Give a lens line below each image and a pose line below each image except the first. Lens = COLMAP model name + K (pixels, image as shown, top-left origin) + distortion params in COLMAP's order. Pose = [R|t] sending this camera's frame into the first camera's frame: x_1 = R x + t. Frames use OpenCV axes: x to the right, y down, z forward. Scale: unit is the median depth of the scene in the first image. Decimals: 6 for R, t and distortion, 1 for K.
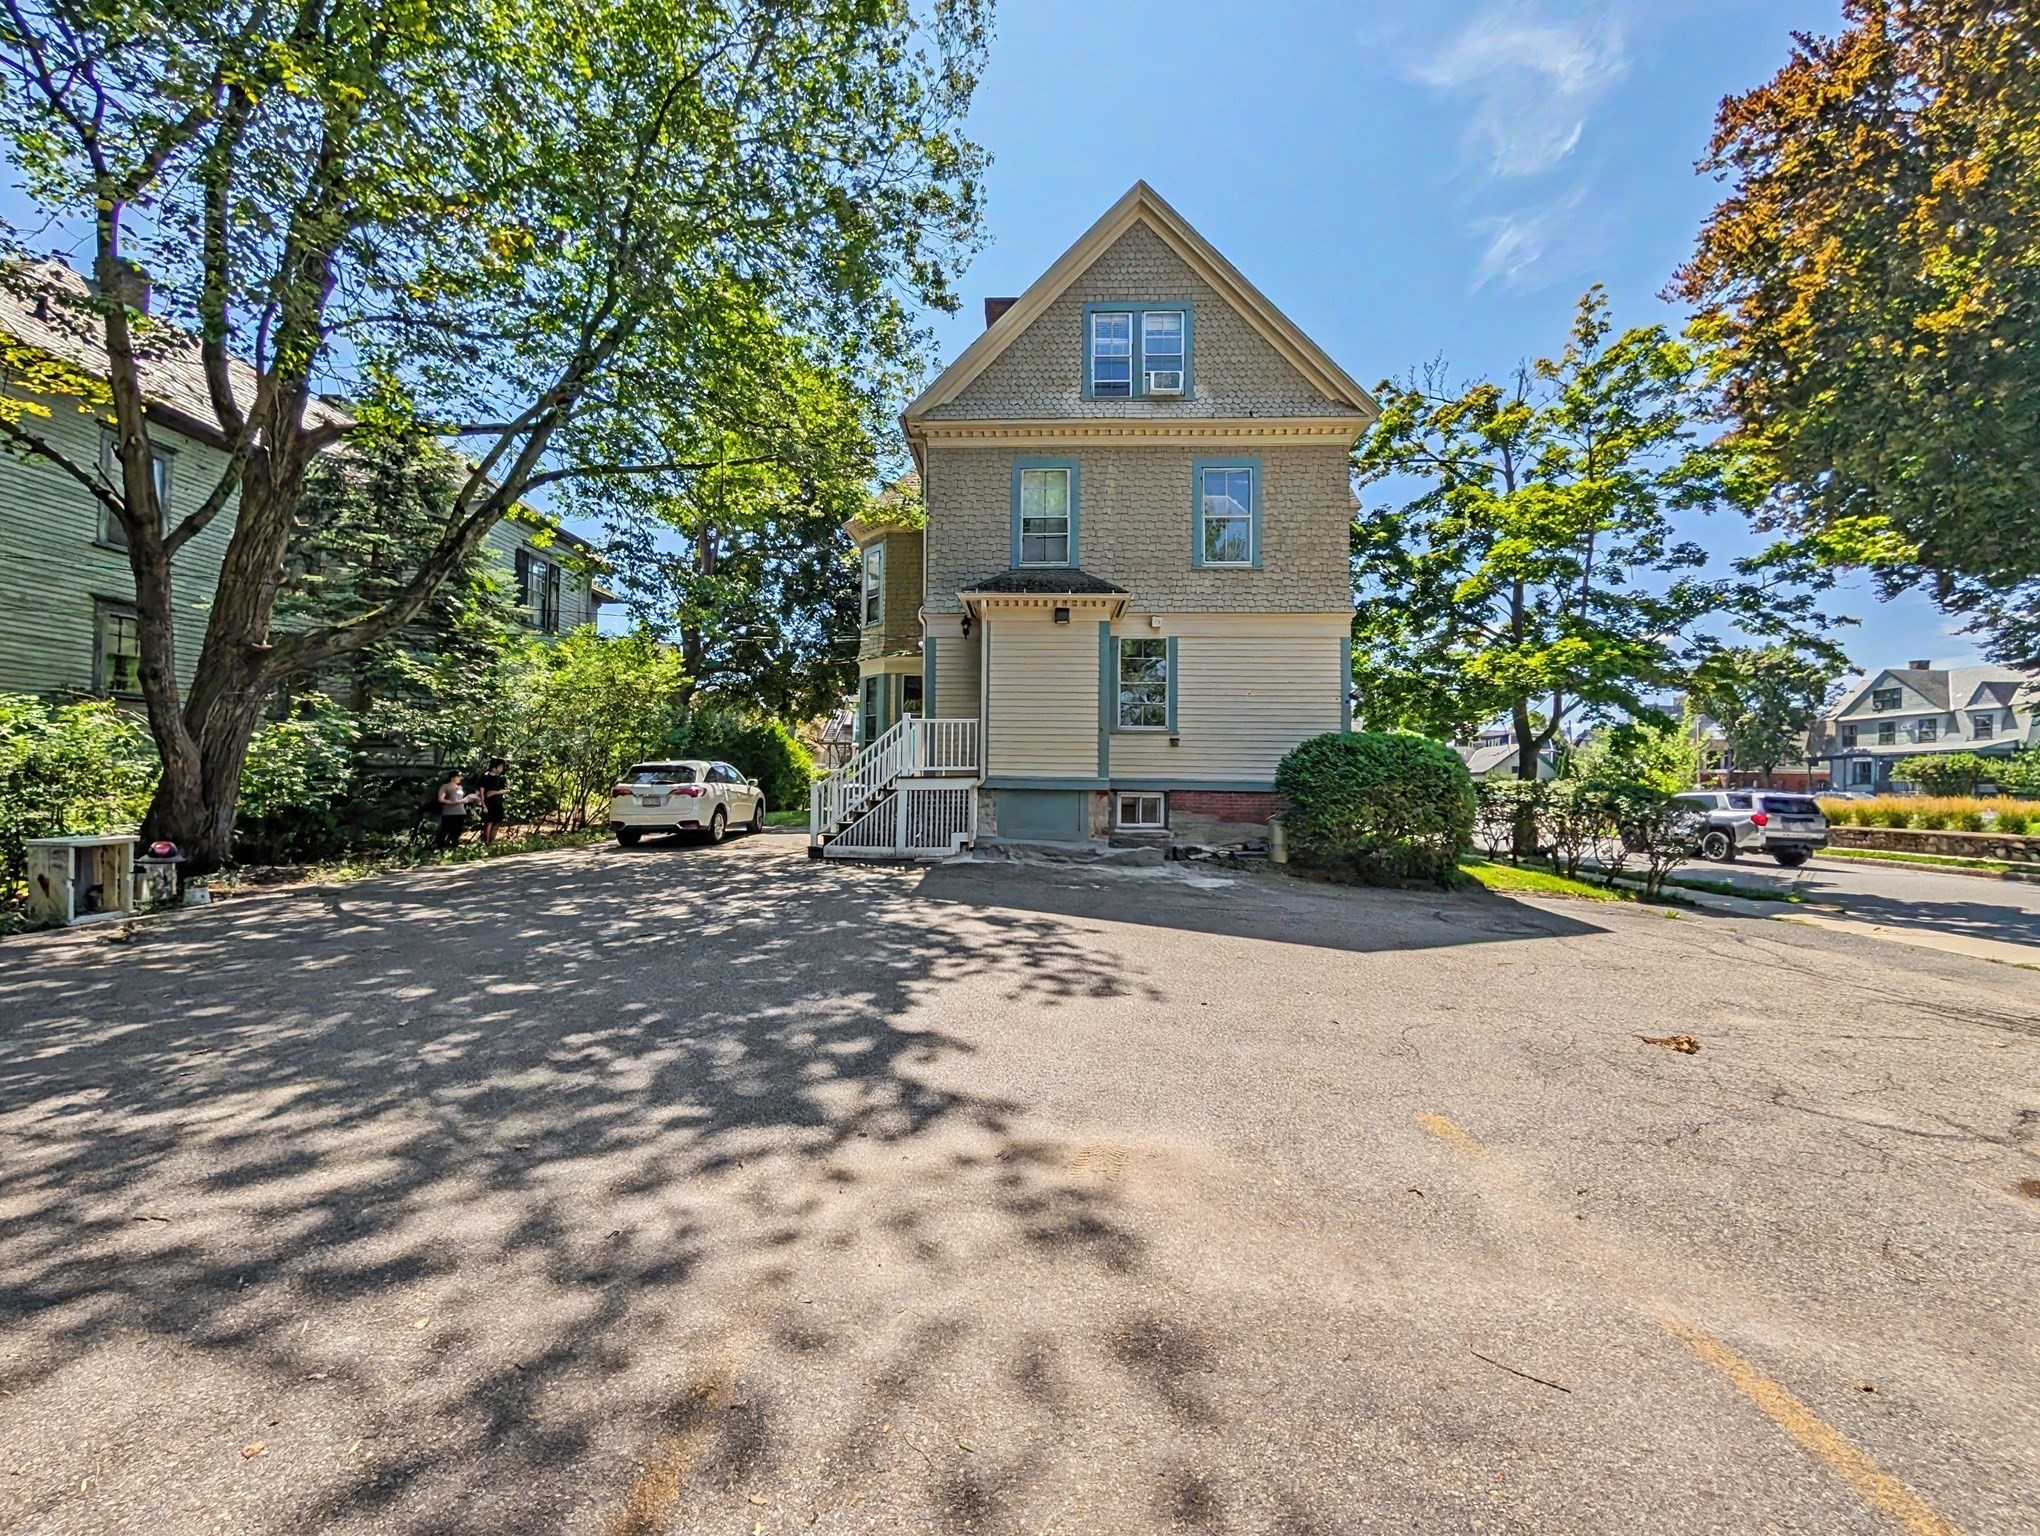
lens RADIAL K [[816.0, 0, 1015.8], [0, 816.0, 776.1], [0, 0, 1]] dist [-0.000309, 0.000158]
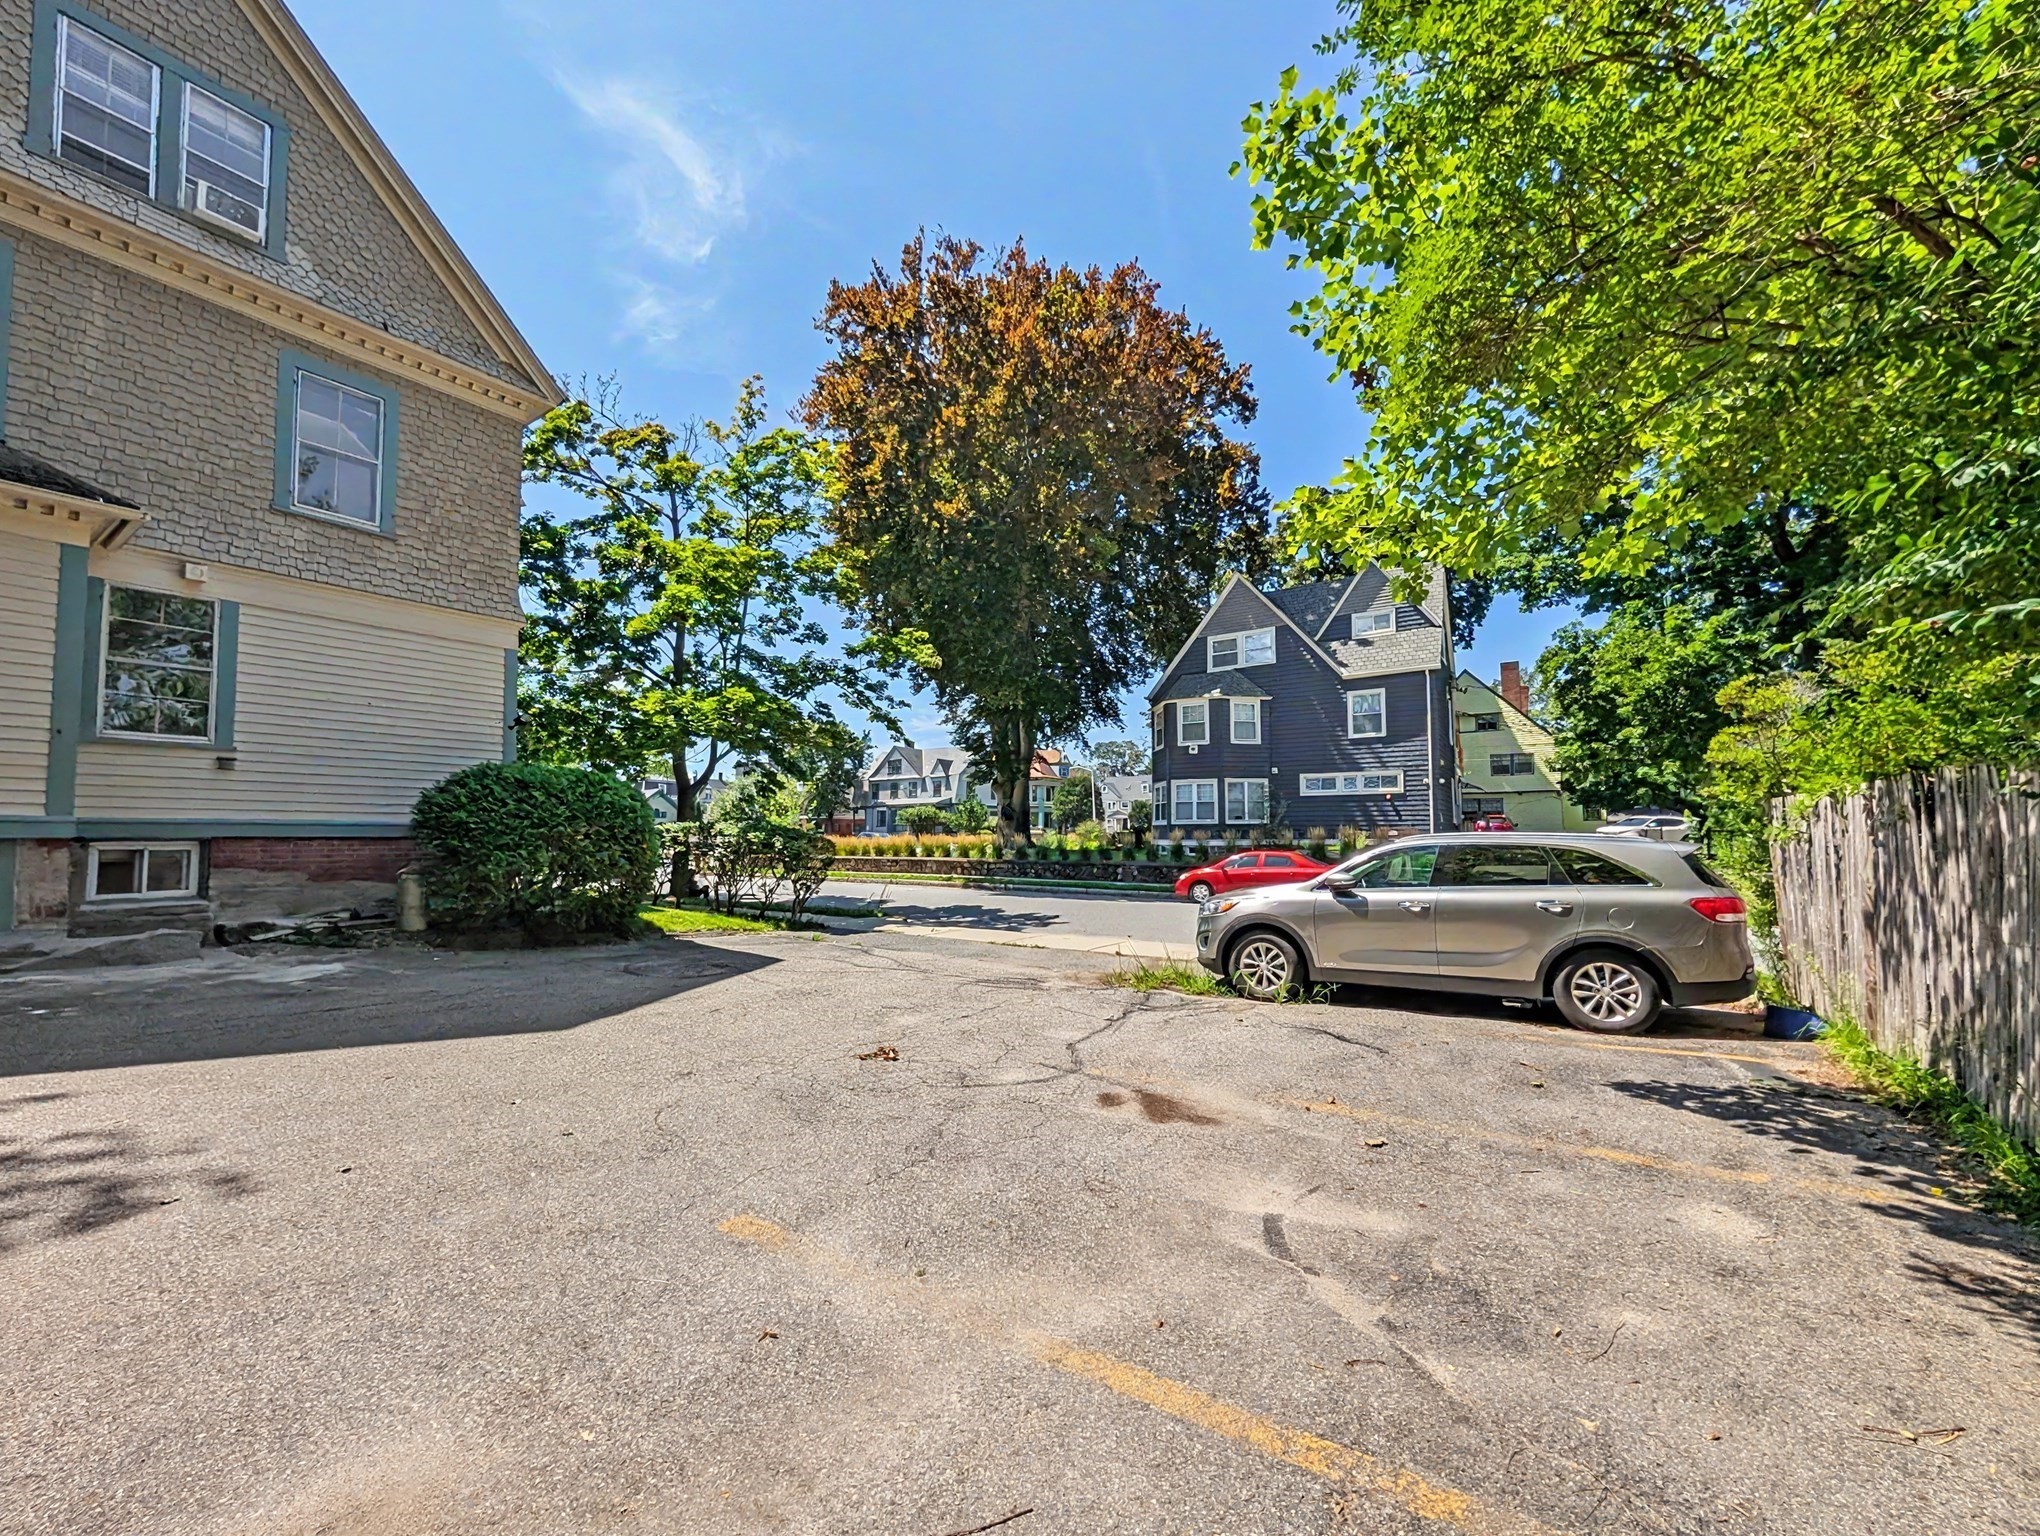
lens RADIAL K [[816.0, 0, 1034.6], [0, 816.0, 794.5], [0, 0, 1]] dist [-0.000309, 0.000158]
pose [[0.528918, 0.028069, 0.848208, -0.013069], [0.000915, 0.999433, -0.033643, 0.005049], [-0.848672, 0.018570, 0.528593, 0.095027]]
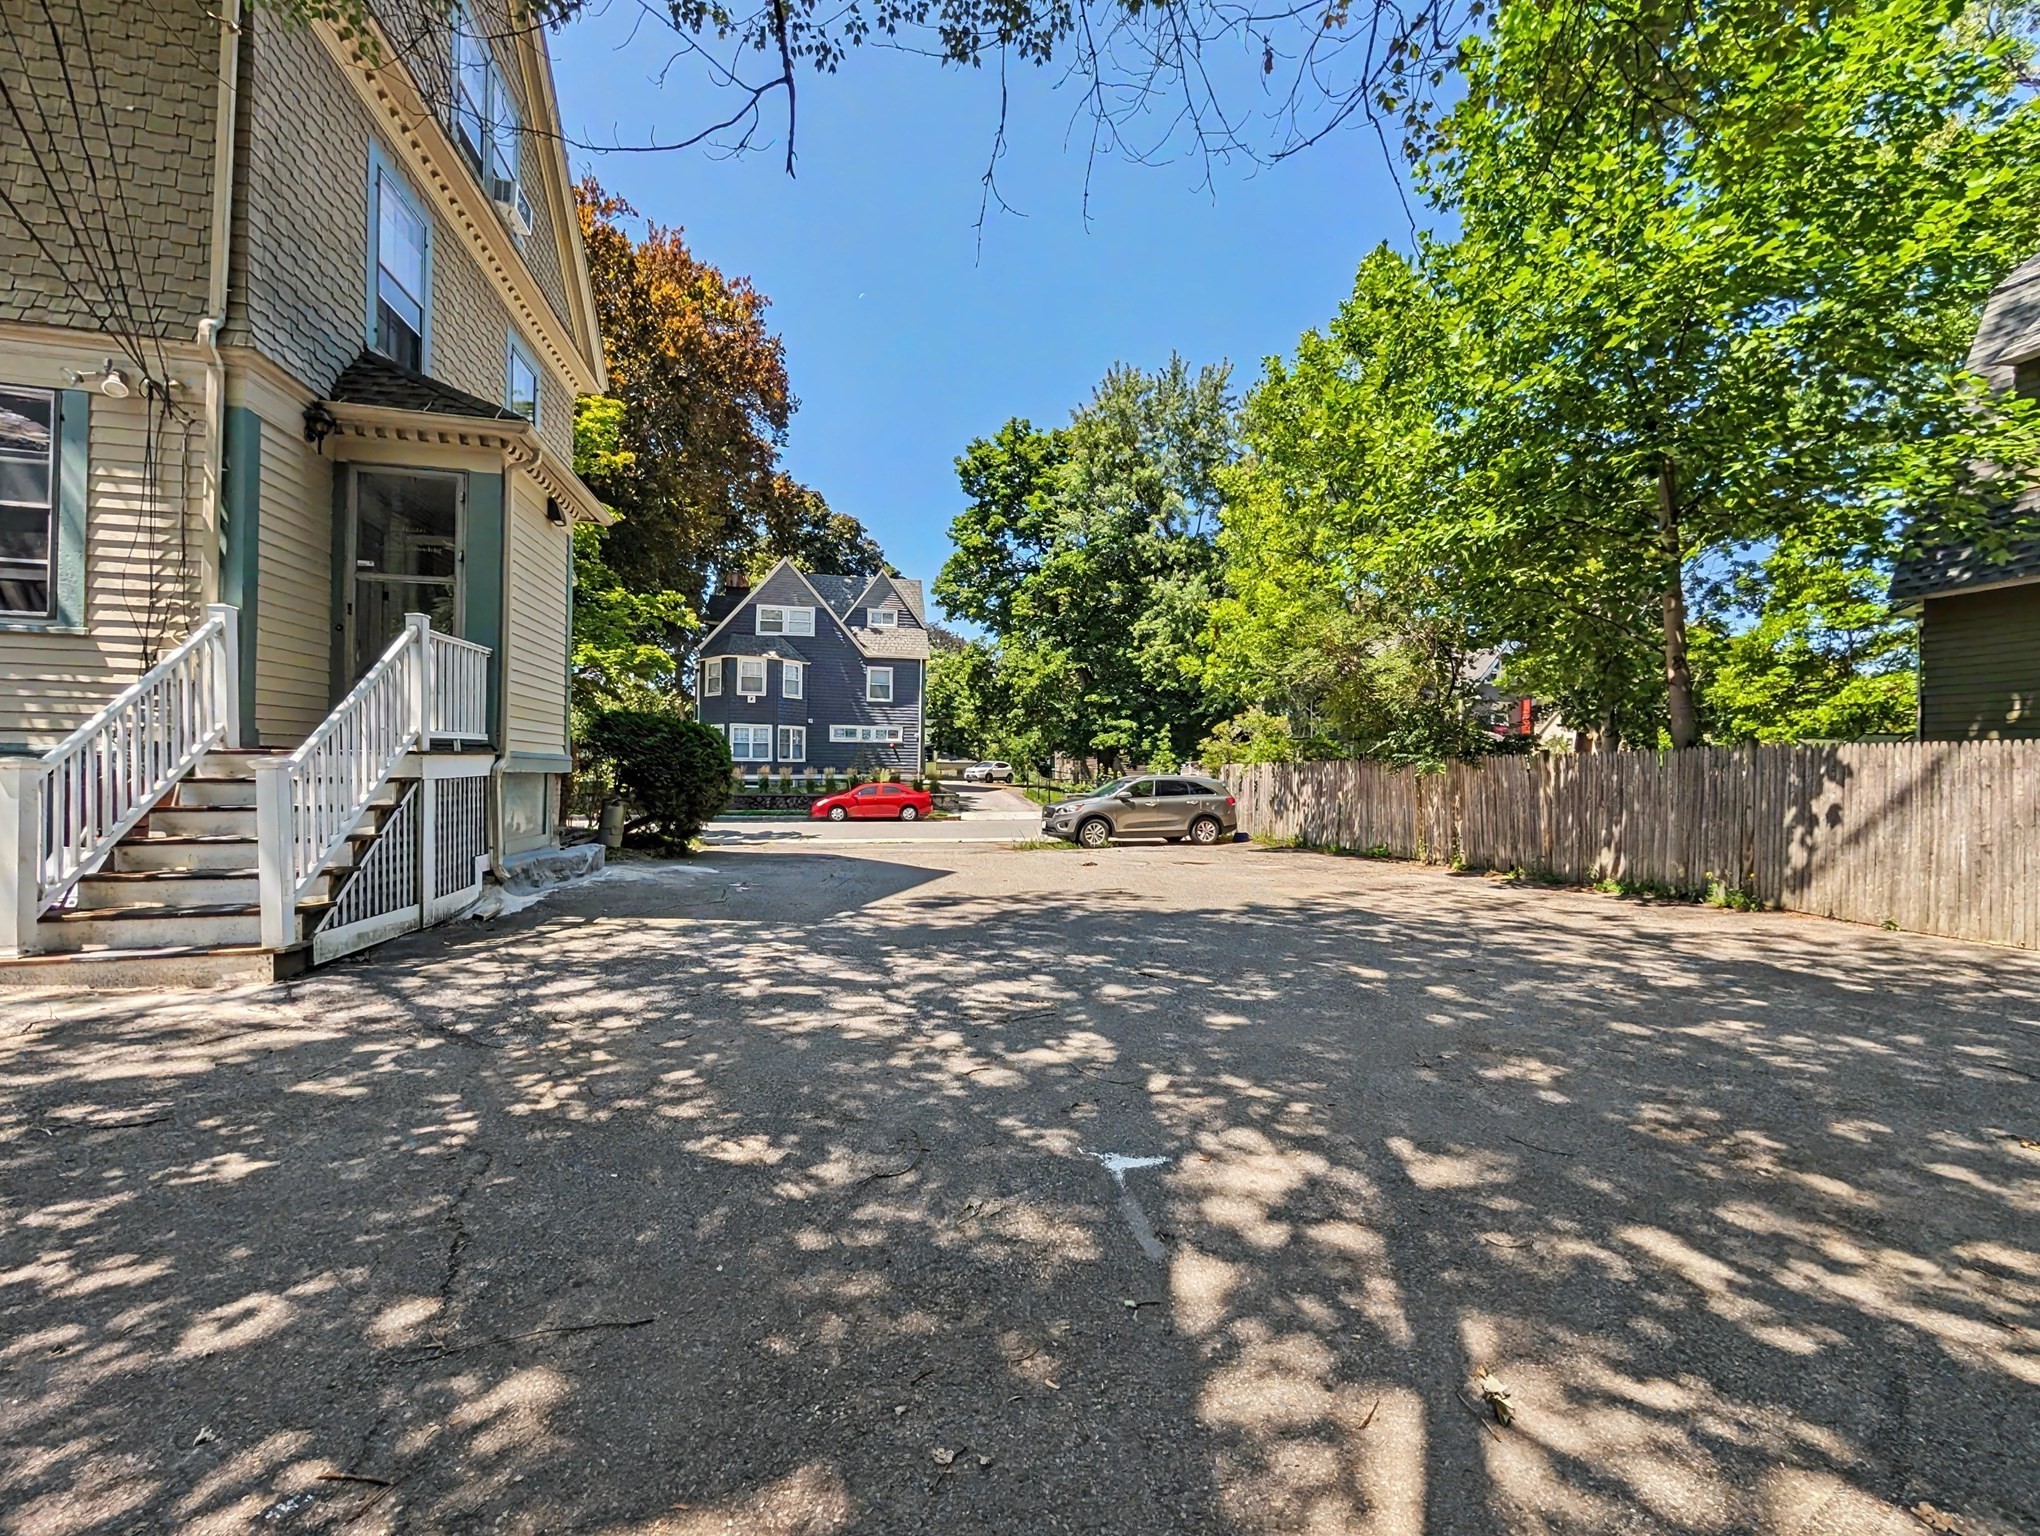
lens RADIAL K [[816.0, 0, 1019.1], [0, 816.0, 769.5], [0, 0, 1]] dist [-0.000309, 0.000158]
pose [[-0.282601, -0.012626, 0.959154, -0.527497], [-0.025521, 0.999658, 0.005640, 0.001611], [-0.958898, -0.022885, -0.282827, 0.624776]]
